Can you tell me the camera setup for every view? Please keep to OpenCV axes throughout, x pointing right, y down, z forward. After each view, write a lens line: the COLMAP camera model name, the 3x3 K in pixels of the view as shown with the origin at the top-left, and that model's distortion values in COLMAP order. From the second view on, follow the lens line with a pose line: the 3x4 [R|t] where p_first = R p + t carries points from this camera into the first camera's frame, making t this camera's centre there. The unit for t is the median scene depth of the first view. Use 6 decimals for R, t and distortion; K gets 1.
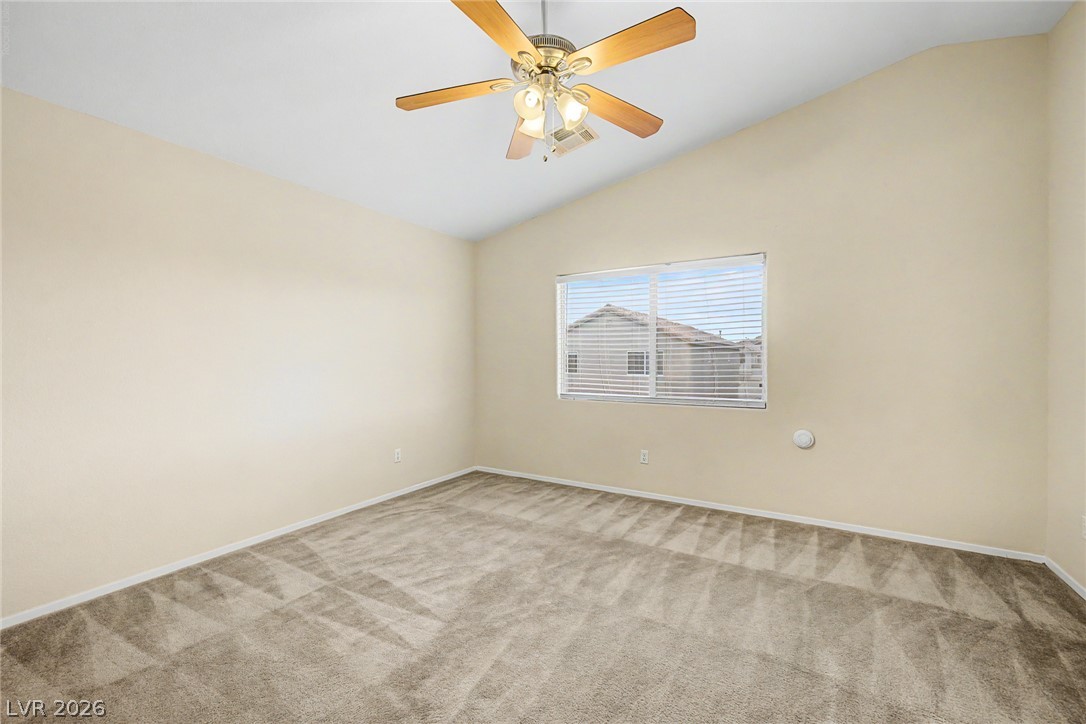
lens RADIAL K [[453.6, 0, 543.0], [0, 453.6, 362.0], [0, 0, 1]] dist [0.001904, -0.000010]
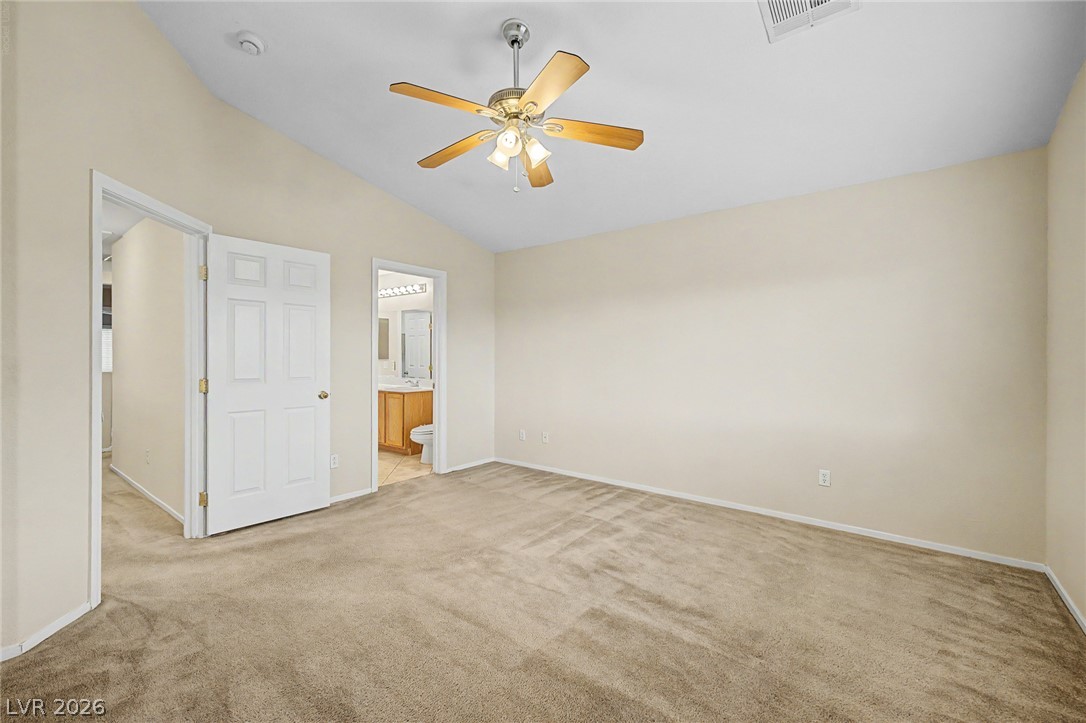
lens RADIAL K [[453.6, 0, 543.0], [0, 453.6, 361.5], [0, 0, 1]] dist [0.001904, -0.000010]
pose [[-0.109793, 0.014418, -0.993850, 0.823076], [-0.020259, 0.999655, 0.016740, -0.013353], [0.993748, 0.021972, -0.109463, 0.856042]]
